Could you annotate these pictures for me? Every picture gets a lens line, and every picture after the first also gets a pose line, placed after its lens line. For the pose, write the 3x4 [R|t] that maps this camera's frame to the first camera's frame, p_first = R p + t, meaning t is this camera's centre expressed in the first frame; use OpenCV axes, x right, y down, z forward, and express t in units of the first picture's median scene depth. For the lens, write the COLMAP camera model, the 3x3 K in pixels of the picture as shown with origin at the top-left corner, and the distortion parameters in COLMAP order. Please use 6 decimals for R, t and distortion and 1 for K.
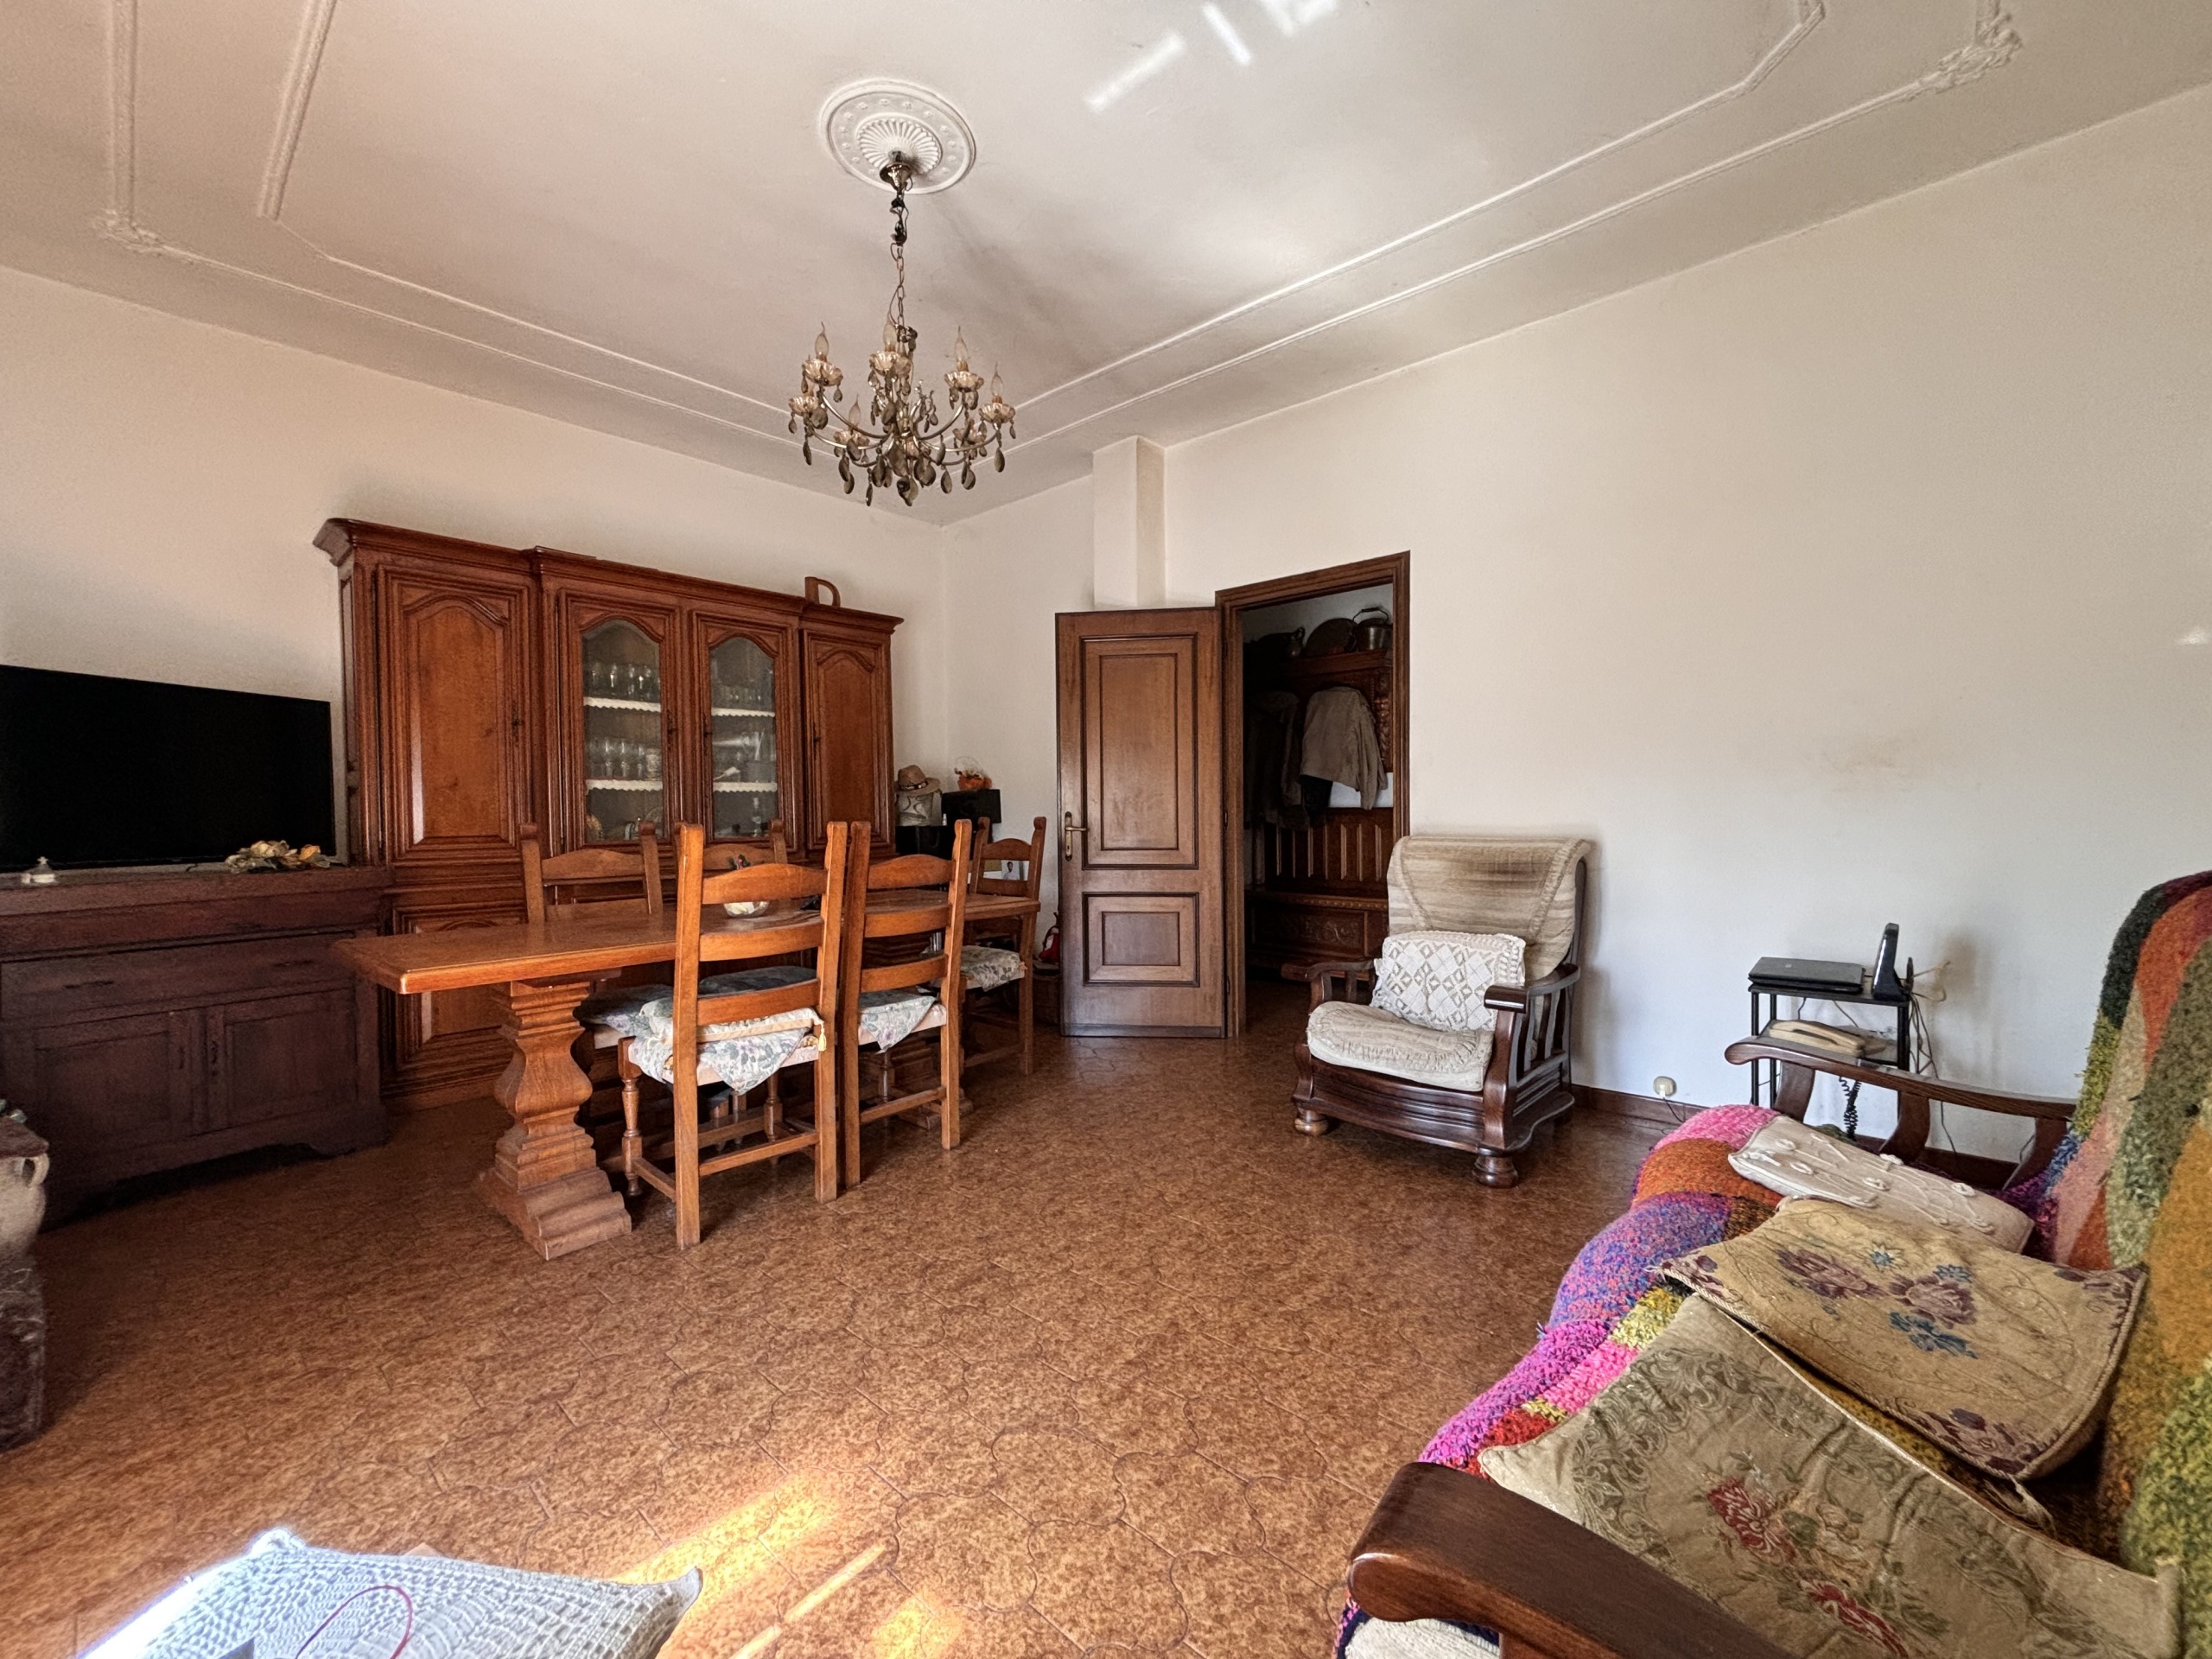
lens RADIAL K [[897.3, 0, 1110.1], [0, 897.3, 820.5], [0, 0, 1]] dist [-0.002188, -0.000074]
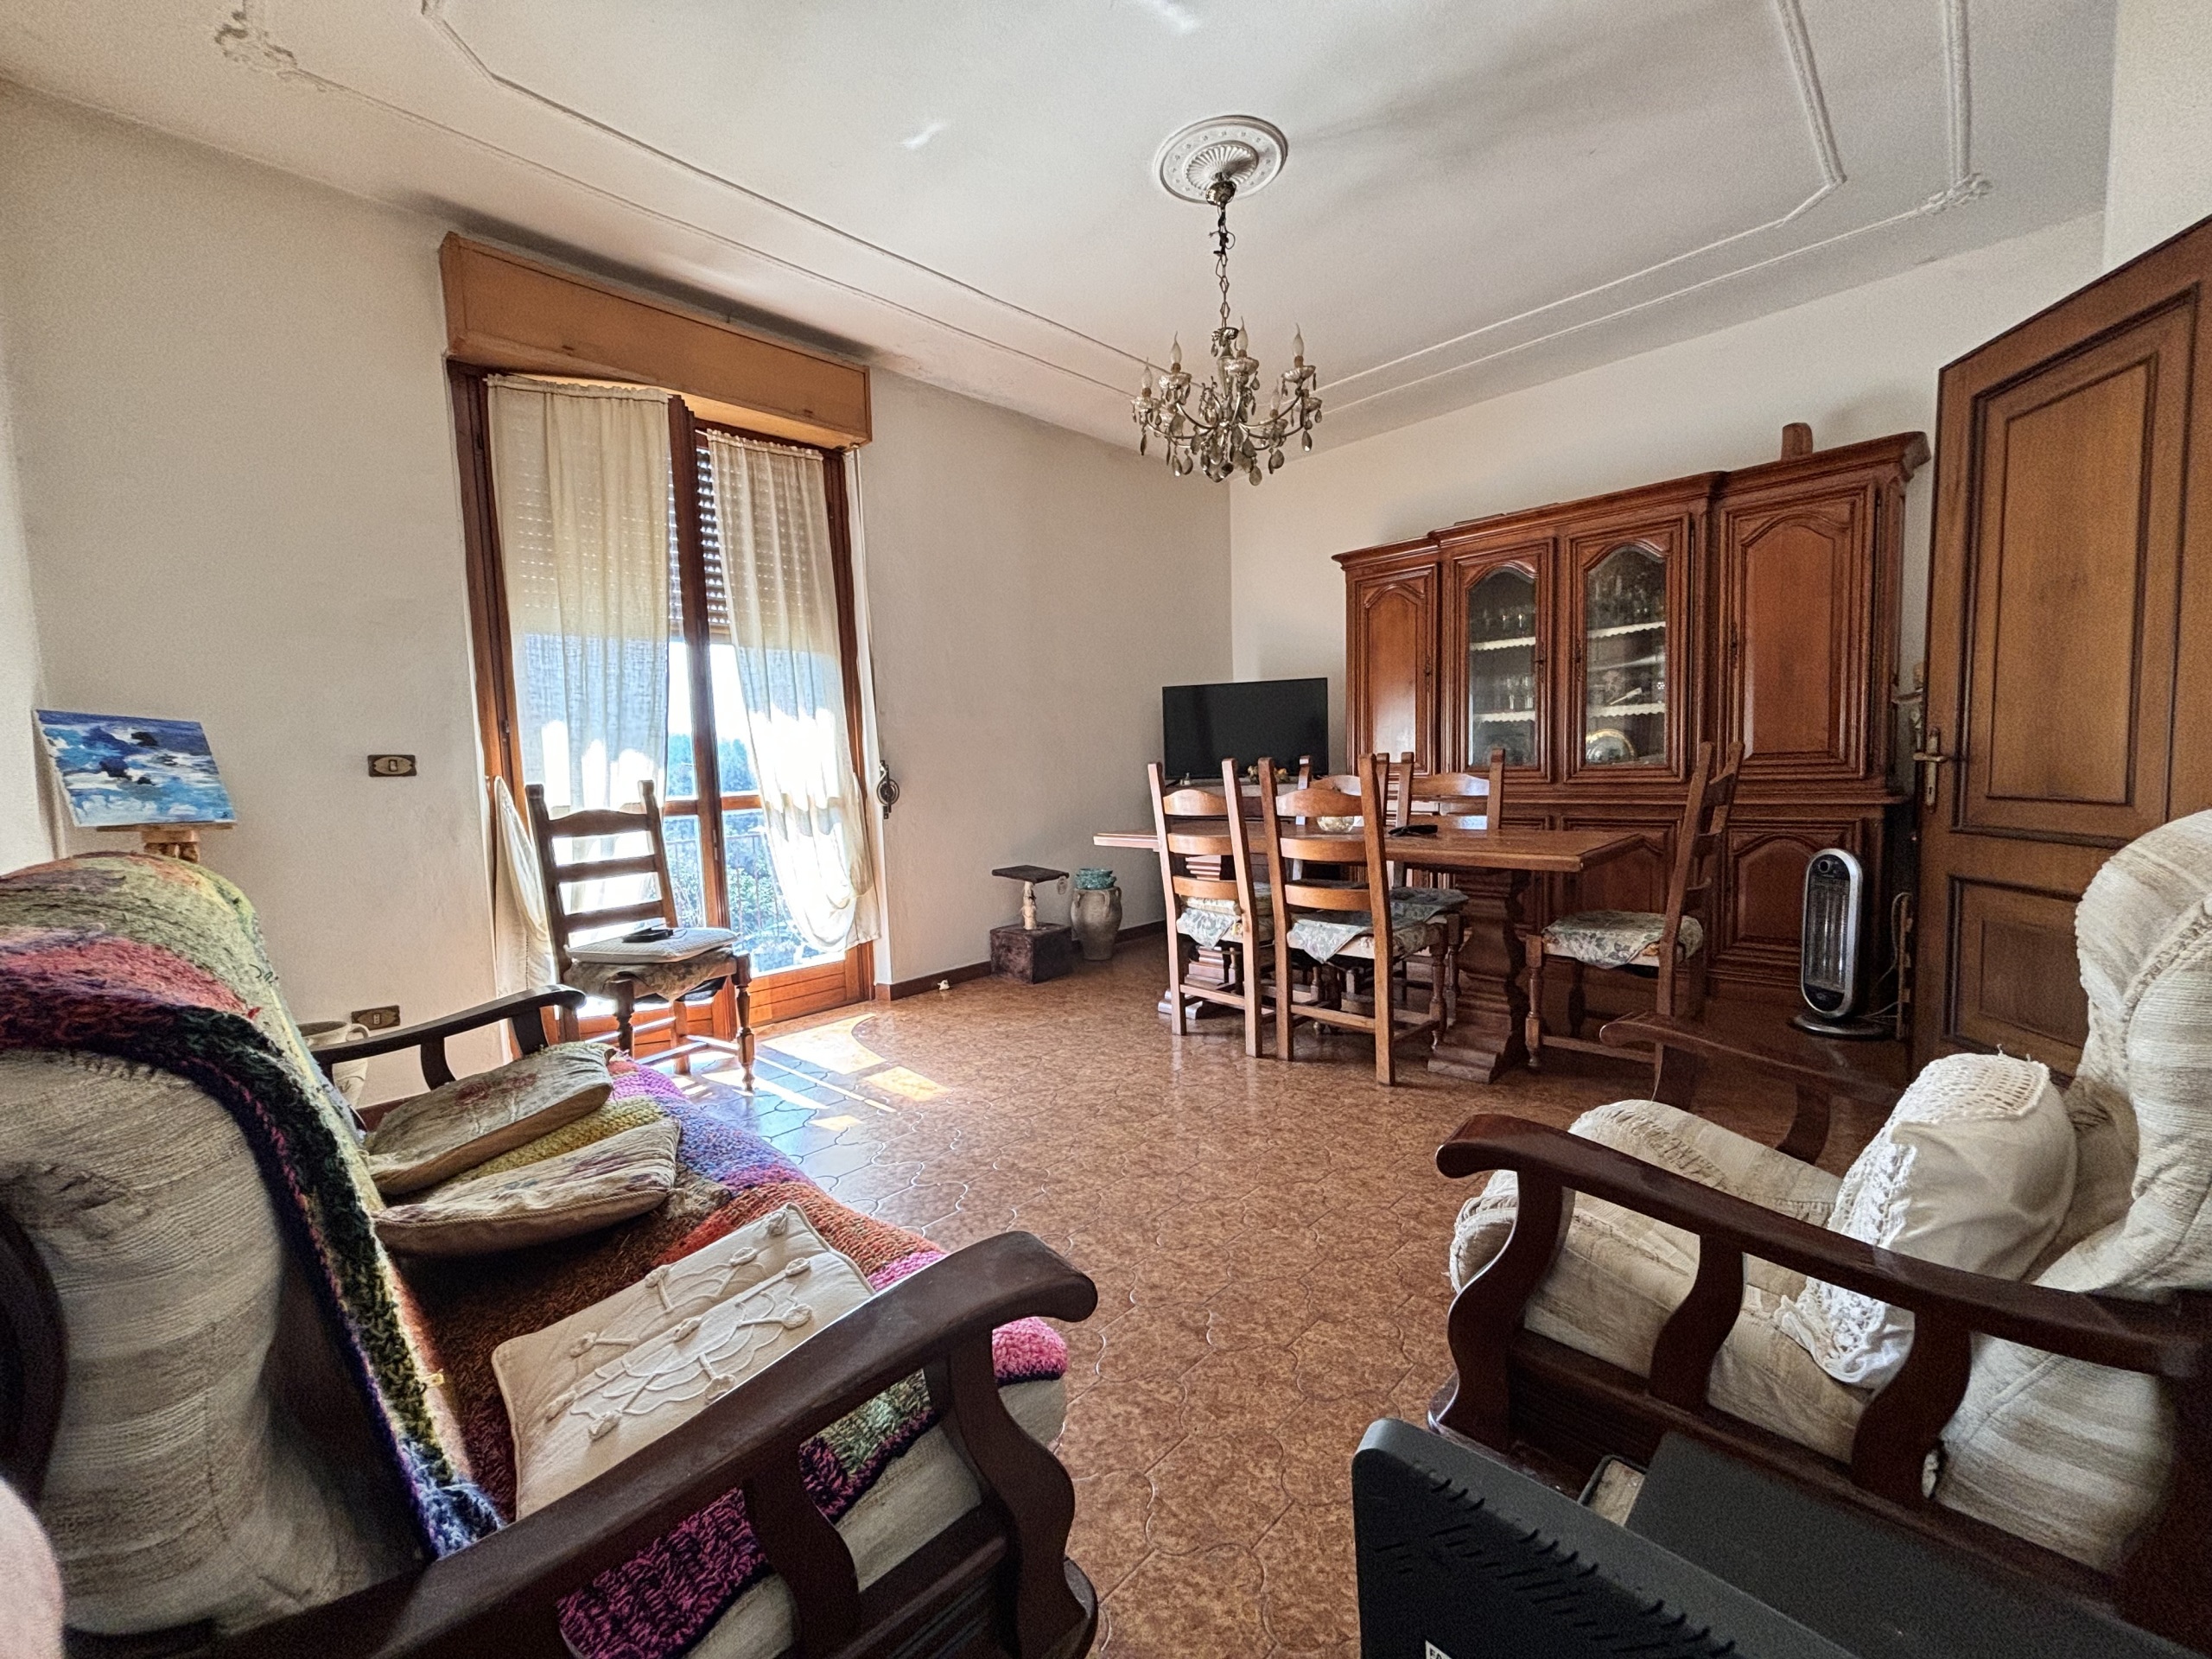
lens RADIAL K [[888.1, 0, 1112.7], [0, 888.1, 830.3], [0, 0, 1]] dist [0.001967, 0.000760]
pose [[-0.036996, 0.094989, -0.994791, 0.848678], [0.022950, 0.995290, 0.094183, -0.019450], [0.999052, -0.019346, -0.039002, 0.779672]]
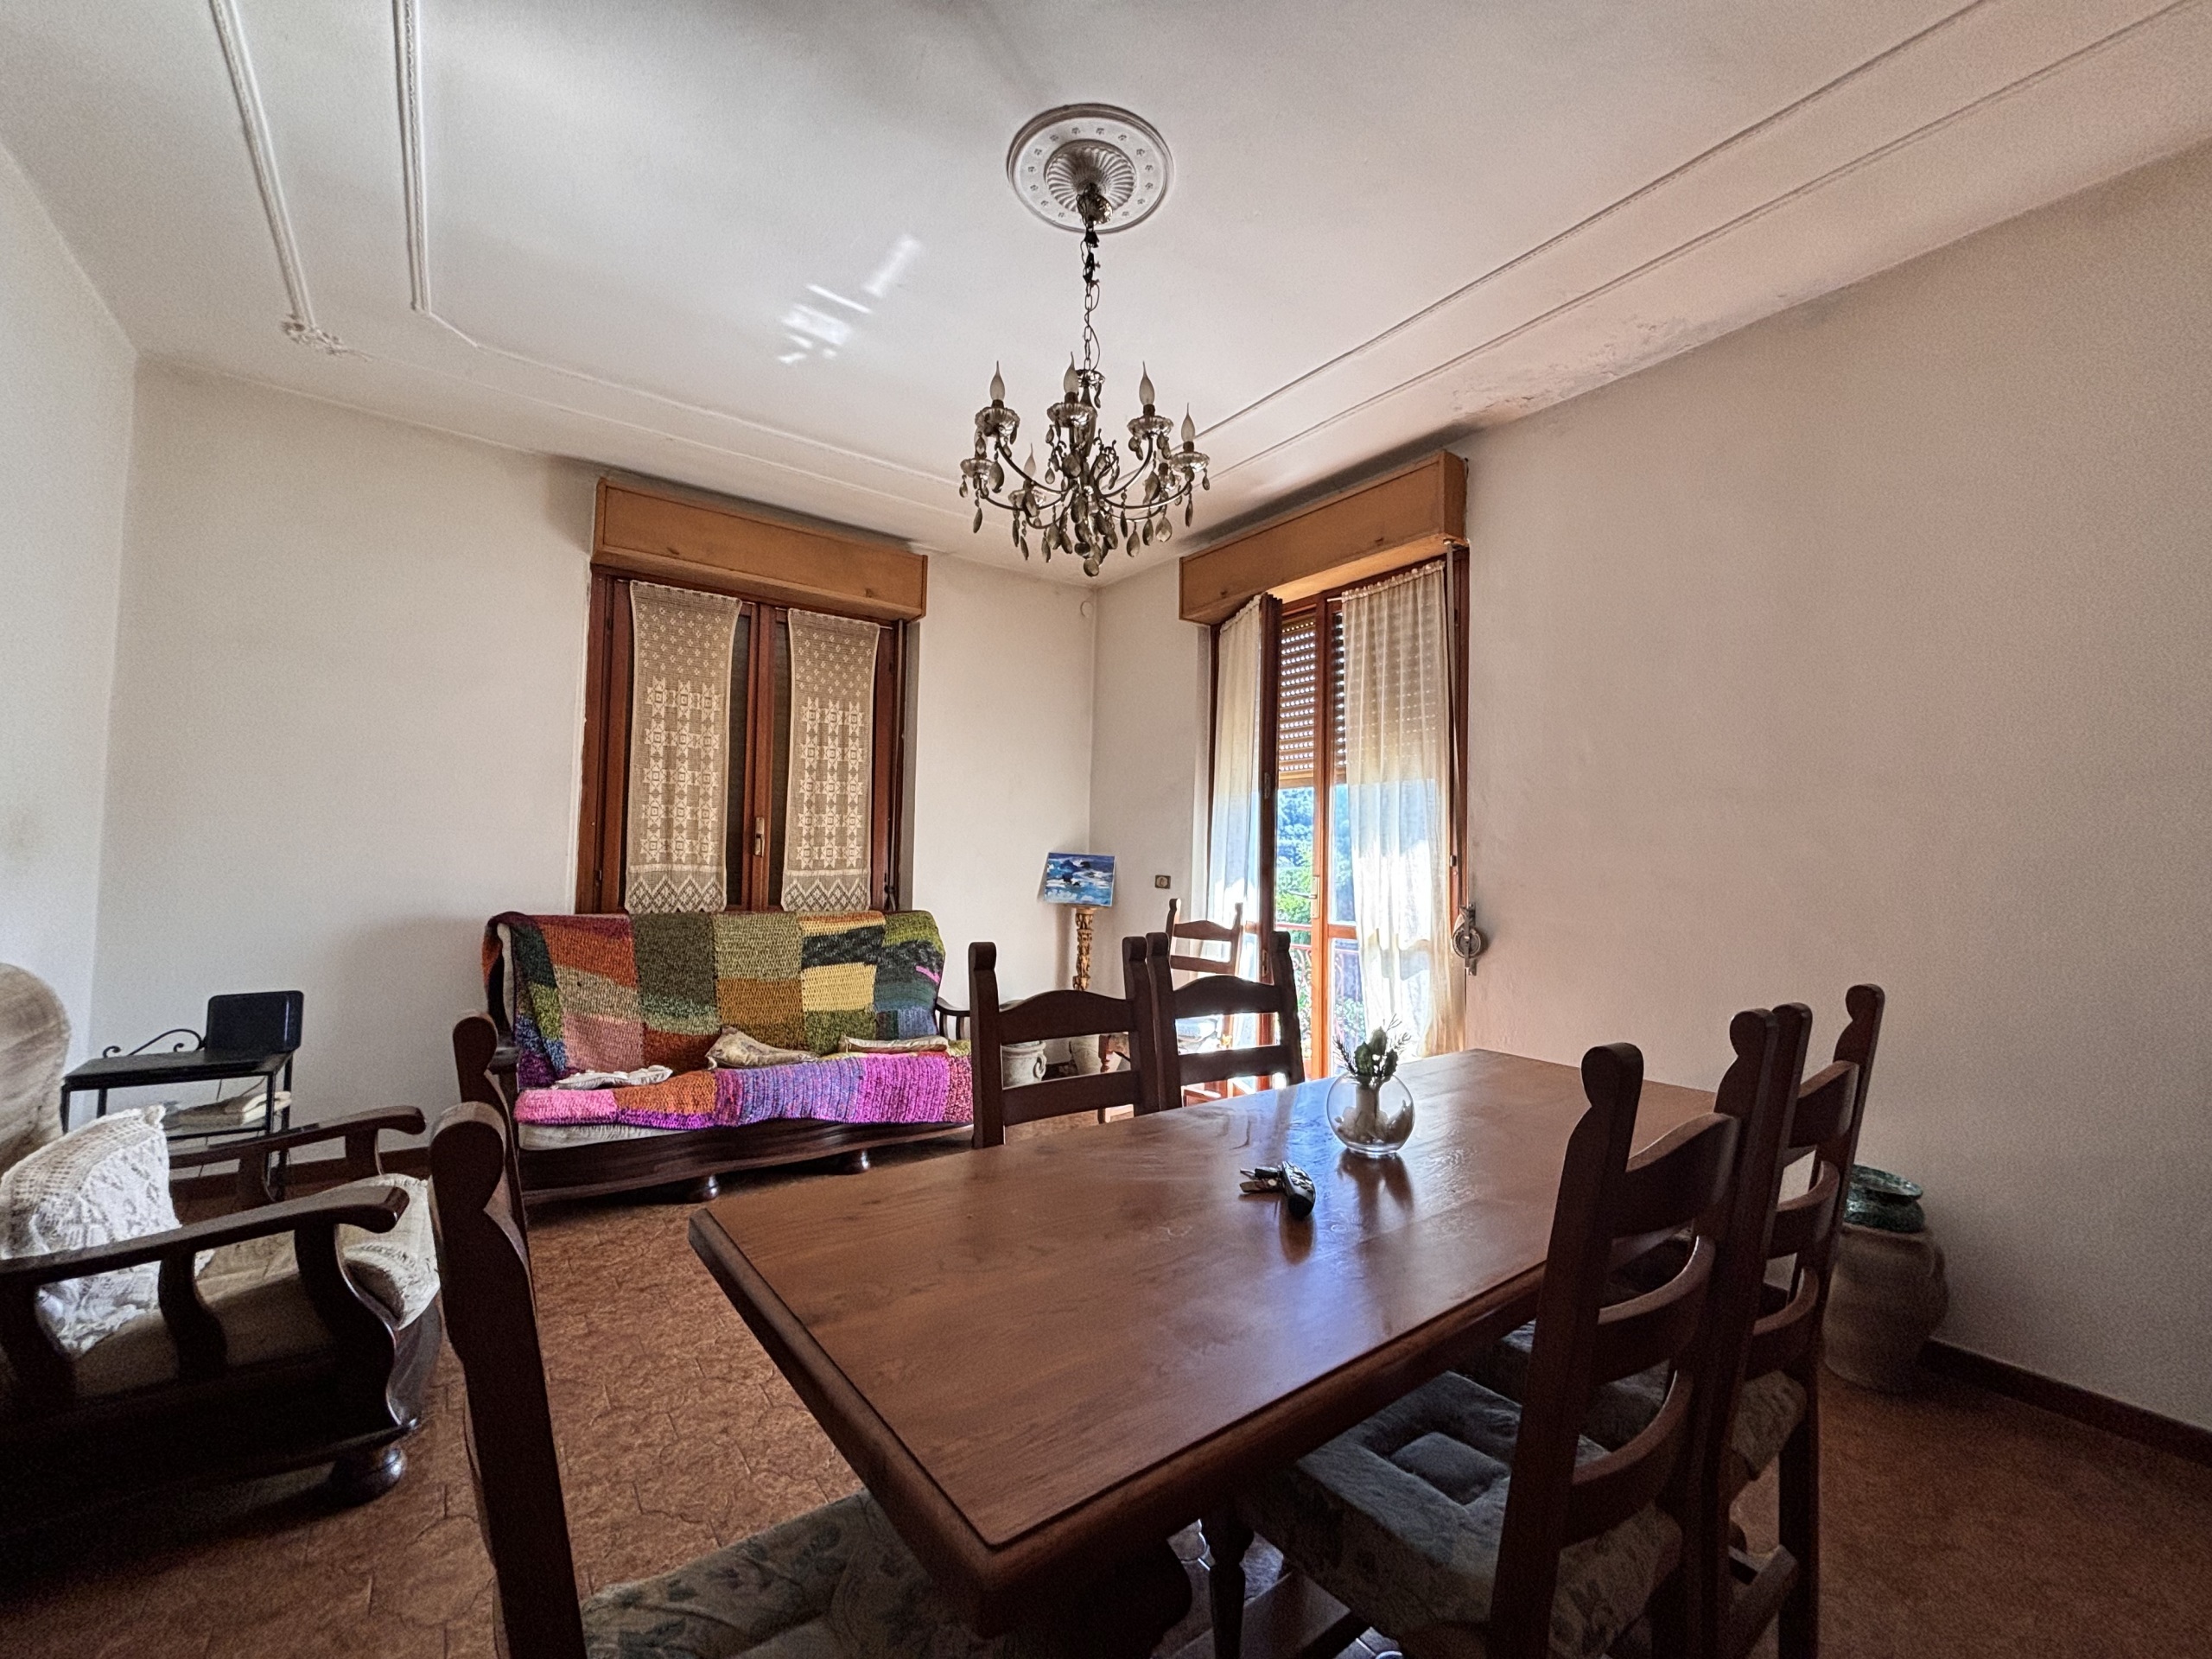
lens RADIAL K [[888.1, 0, 1112.7], [0, 888.1, 830.3], [0, 0, 1]] dist [0.001967, 0.000760]
pose [[-0.981033, 0.003669, 0.193808, -0.379336], [-0.000996, 0.999712, -0.023967, -0.074043], [-0.193841, -0.023706, -0.980747, 1.618000]]
